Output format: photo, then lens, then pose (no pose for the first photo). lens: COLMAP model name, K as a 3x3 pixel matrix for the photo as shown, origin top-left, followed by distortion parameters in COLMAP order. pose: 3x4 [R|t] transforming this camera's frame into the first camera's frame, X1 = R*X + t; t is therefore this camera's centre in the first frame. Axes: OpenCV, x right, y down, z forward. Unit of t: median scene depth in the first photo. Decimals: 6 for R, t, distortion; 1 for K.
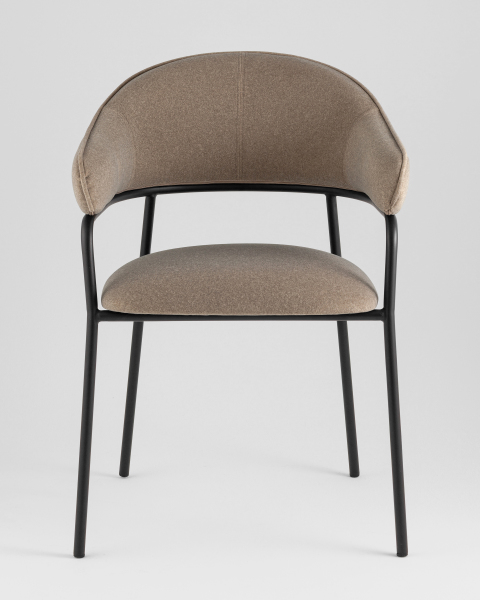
lens RADIAL K [[1931.5, 0, 237.0], [0, 1931.5, 301.5], [0, 0, 1]] dist [-0.121844, 0.000000]
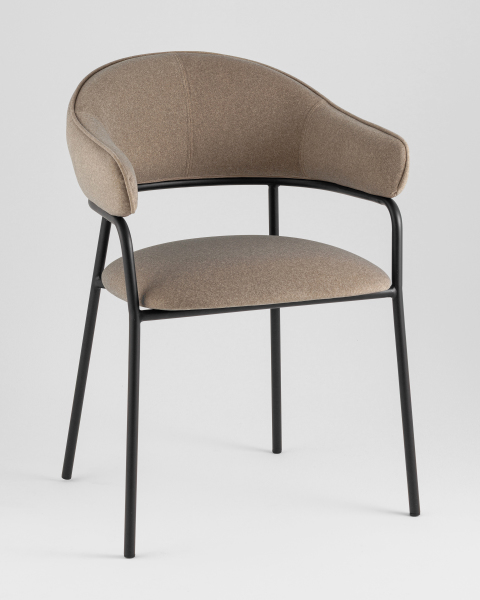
lens RADIAL K [[1931.5, 0, 241.1], [0, 1931.5, 296.4], [0, 0, 1]] dist [-0.121844, 0.000000]
pose [[0.920922, -0.083262, 0.380749, -0.374425], [0.084373, 0.996339, 0.013806, -0.011188], [-0.380504, 0.019411, 0.924576, 0.040762]]
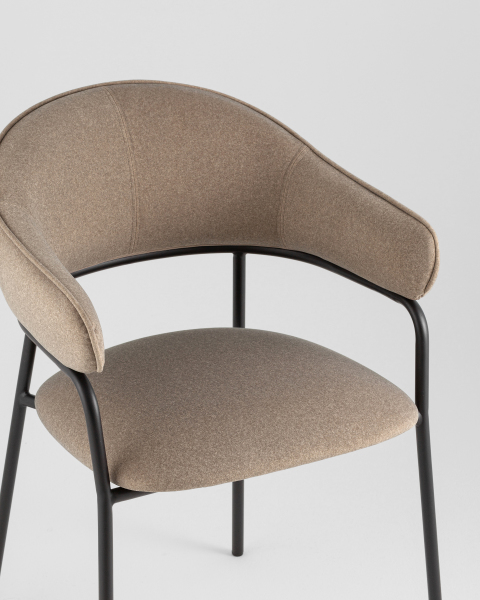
lens RADIAL K [[2222.1, 0, 239.8], [0, 2222.1, 303.6], [0, 0, 1]] dist [0.086645, 0.000000]
pose [[0.861402, -0.190715, 0.470759, -0.396662], [0.113867, 0.975750, 0.186942, -0.209909], [-0.494995, -0.107428, 0.862229, 0.198151]]
